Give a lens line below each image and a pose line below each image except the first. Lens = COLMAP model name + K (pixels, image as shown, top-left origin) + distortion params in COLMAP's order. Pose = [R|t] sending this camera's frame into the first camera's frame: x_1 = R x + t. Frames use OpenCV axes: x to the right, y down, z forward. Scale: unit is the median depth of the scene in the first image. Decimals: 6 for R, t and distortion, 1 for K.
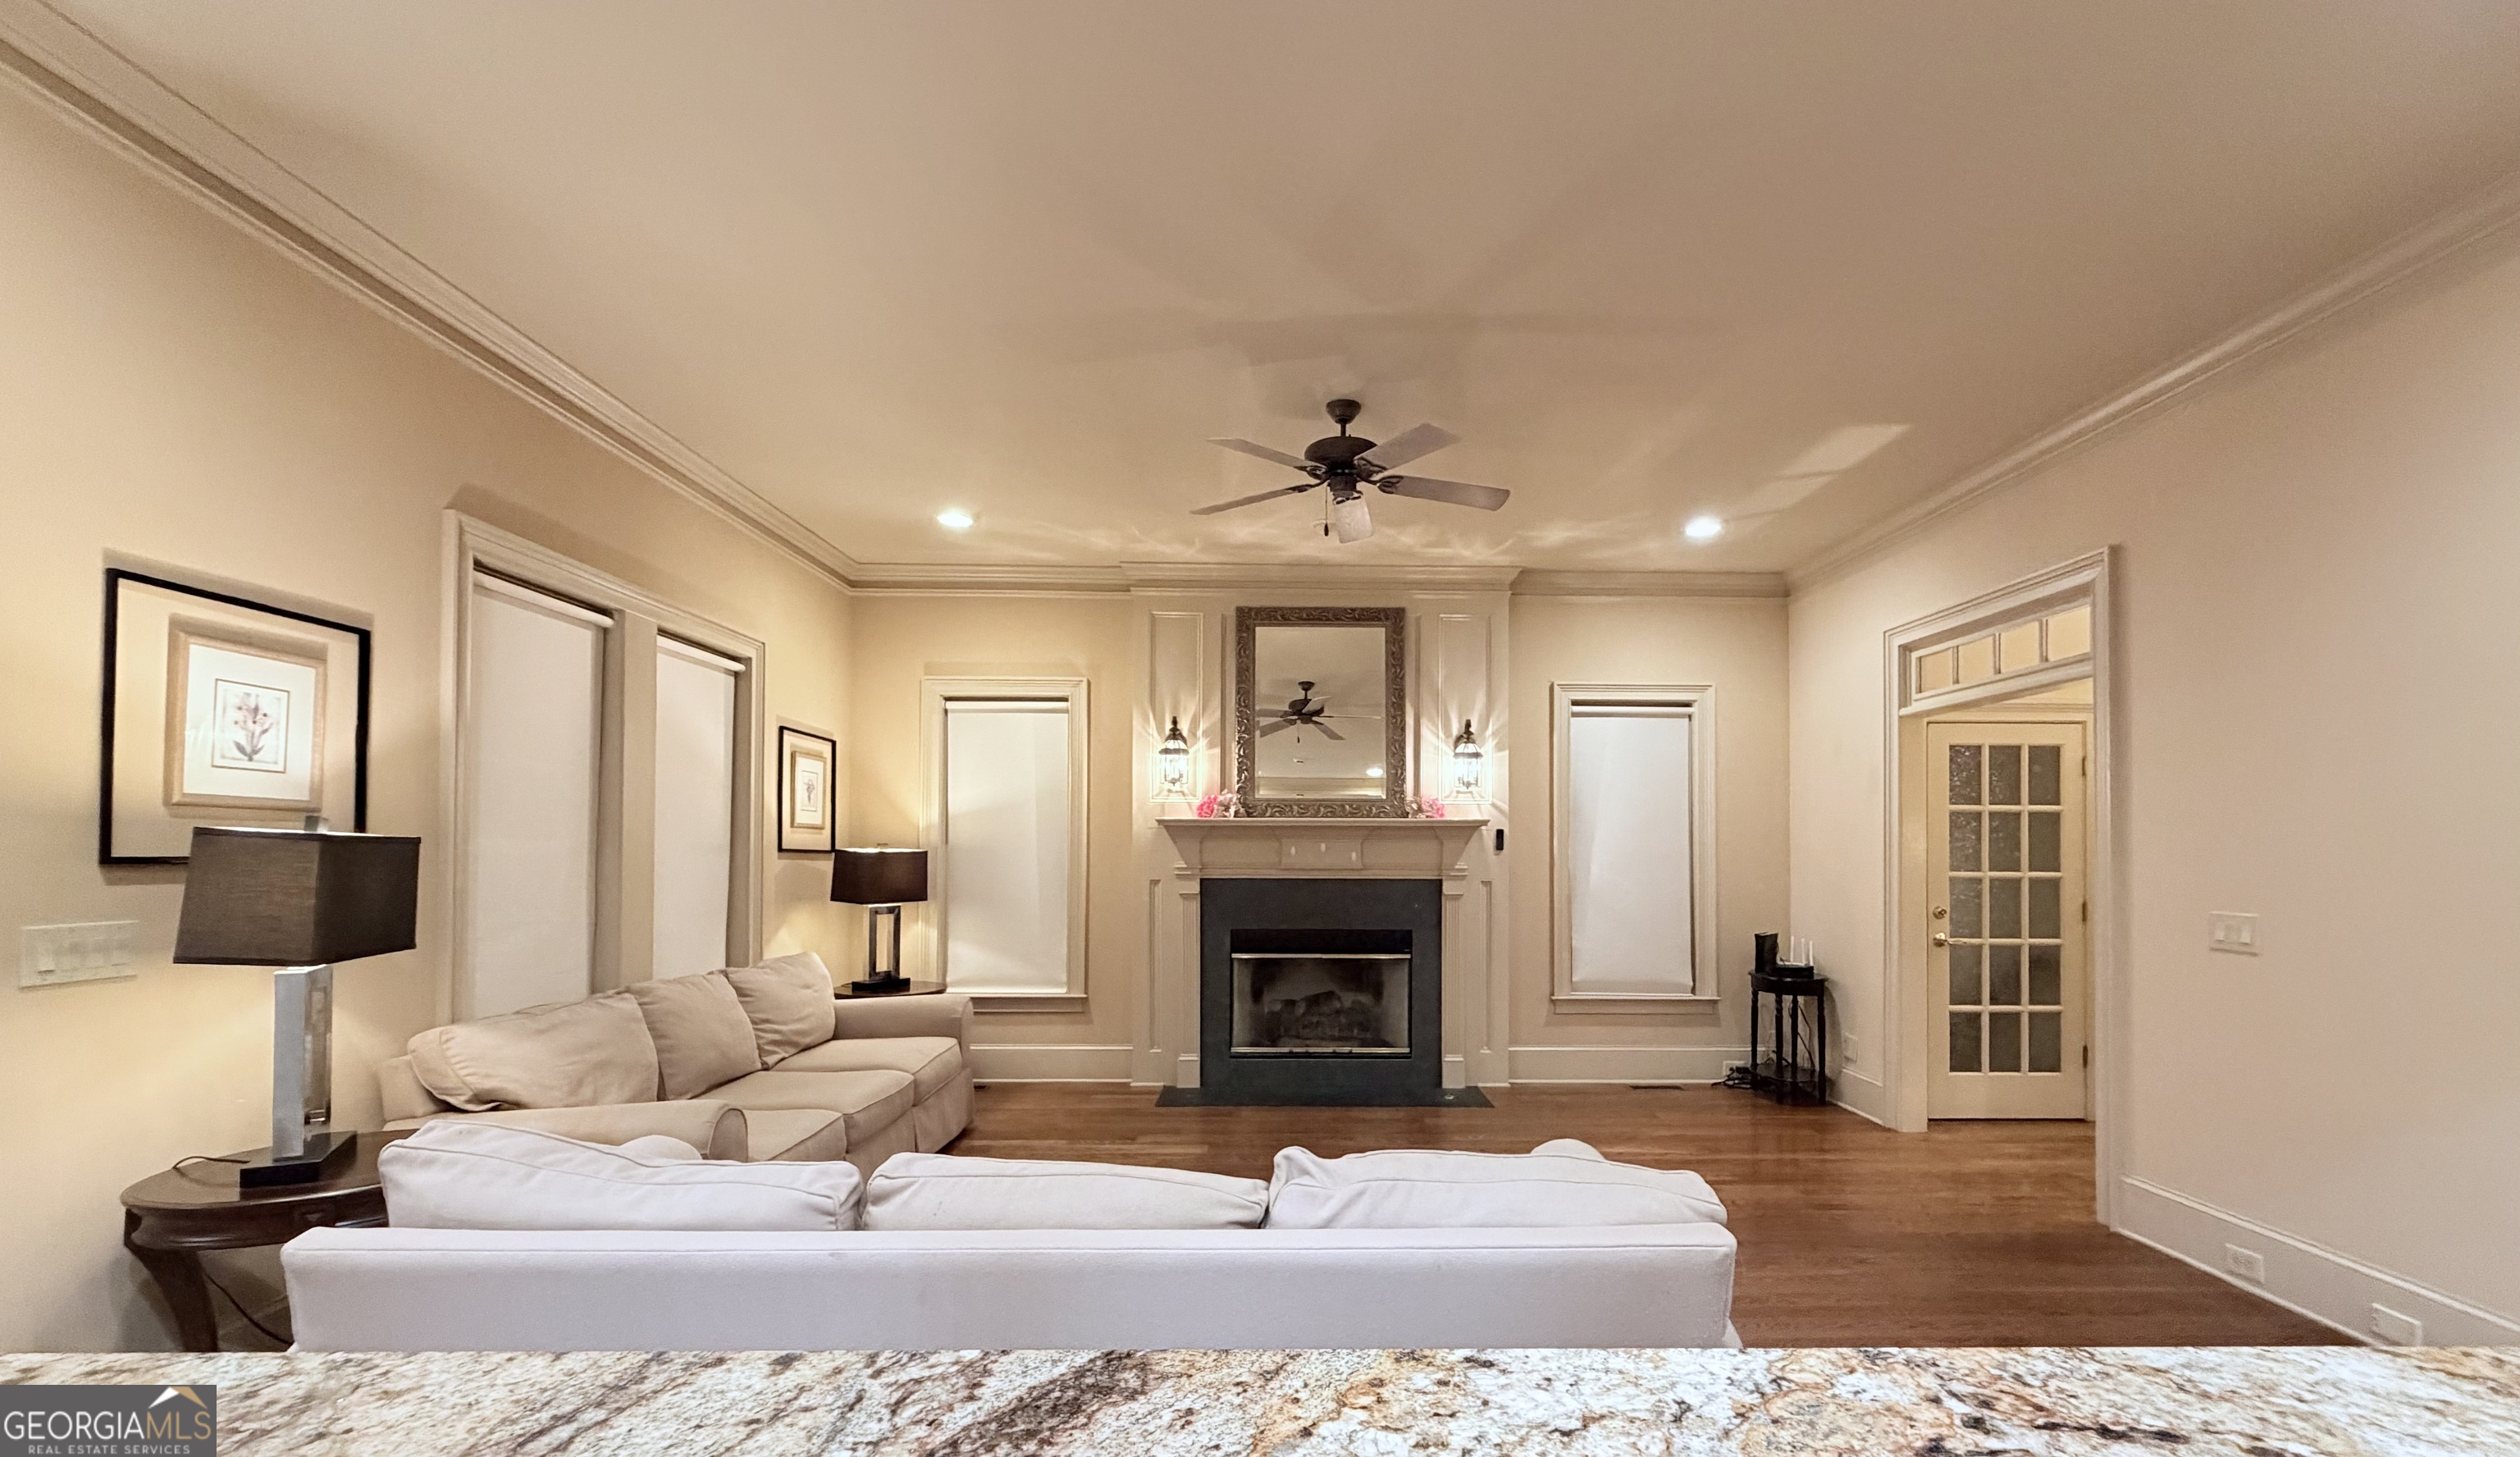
lens RADIAL K [[1050.0, 0, 1302.2], [0, 1050.0, 842.4], [0, 0, 1]] dist [-0.001210, -0.000705]
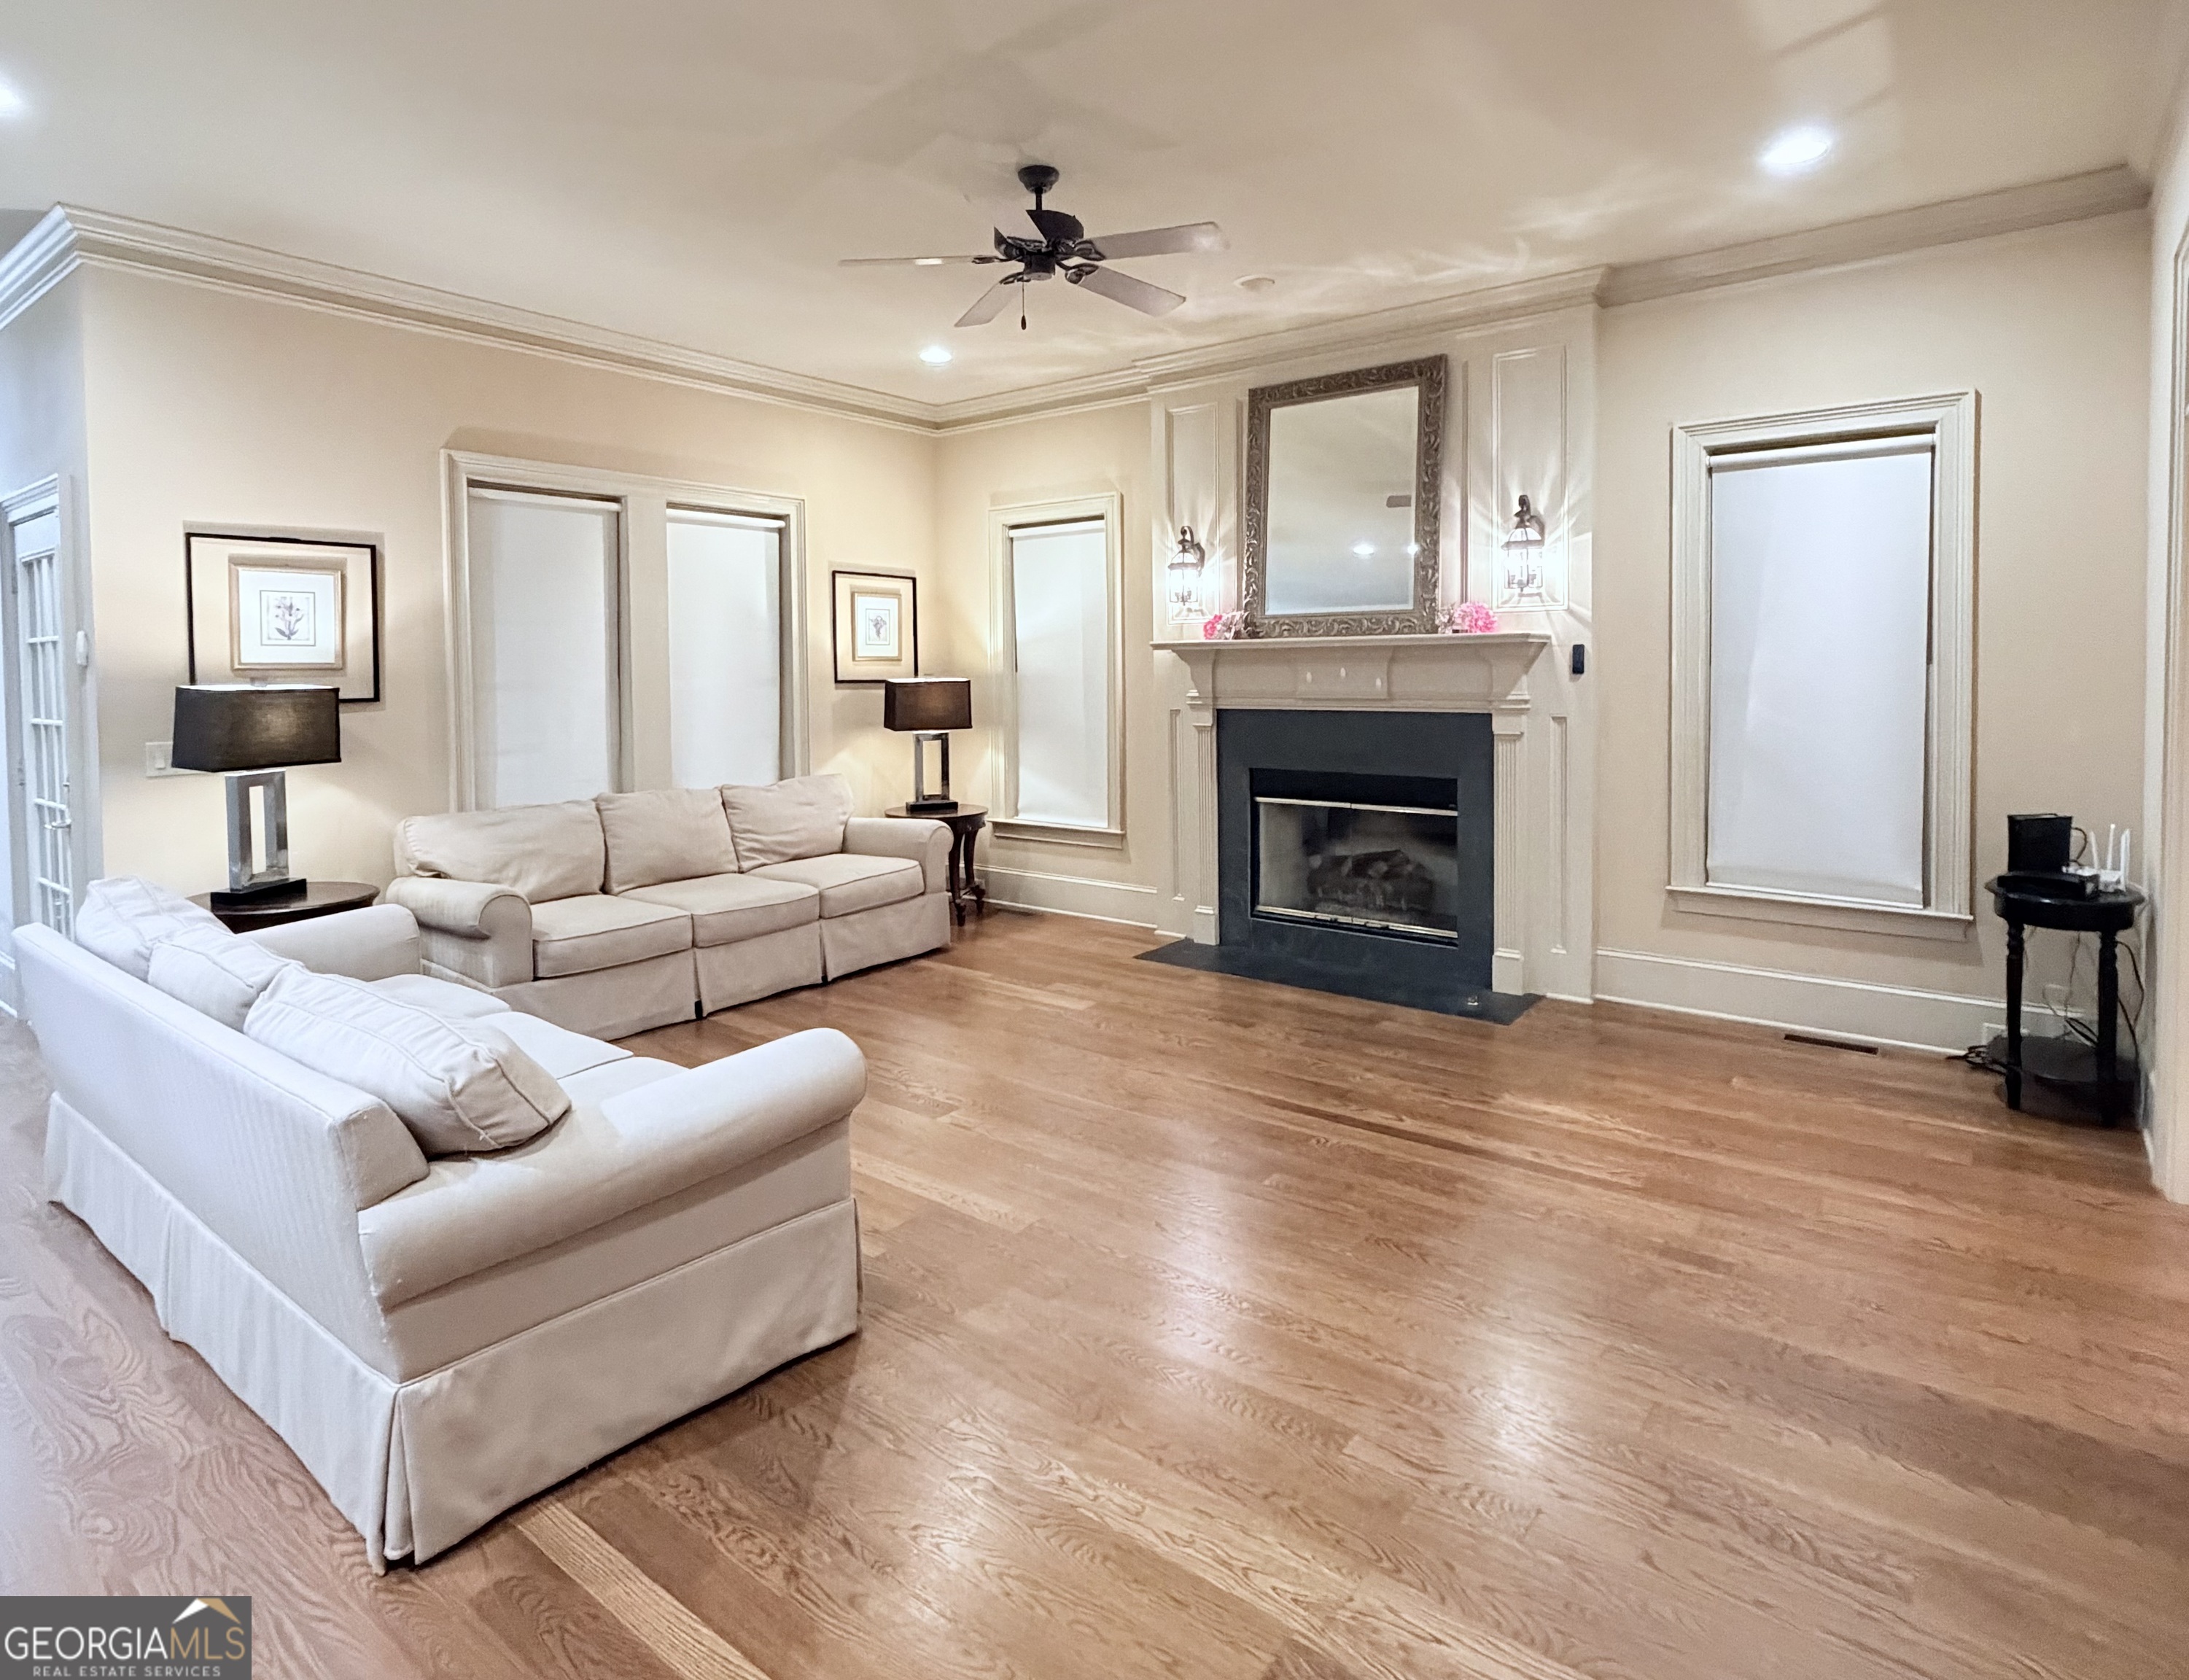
lens RADIAL K [[1182.5, 0, 1063.3], [0, 1182.5, 702.3], [0, 0, 1]] dist [-0.003092, 0.000349]
pose [[0.768135, 0.007130, -0.640248, 0.438035], [0.021302, 0.999100, 0.036684, -0.010234], [0.639933, -0.041817, 0.767292, 0.161191]]
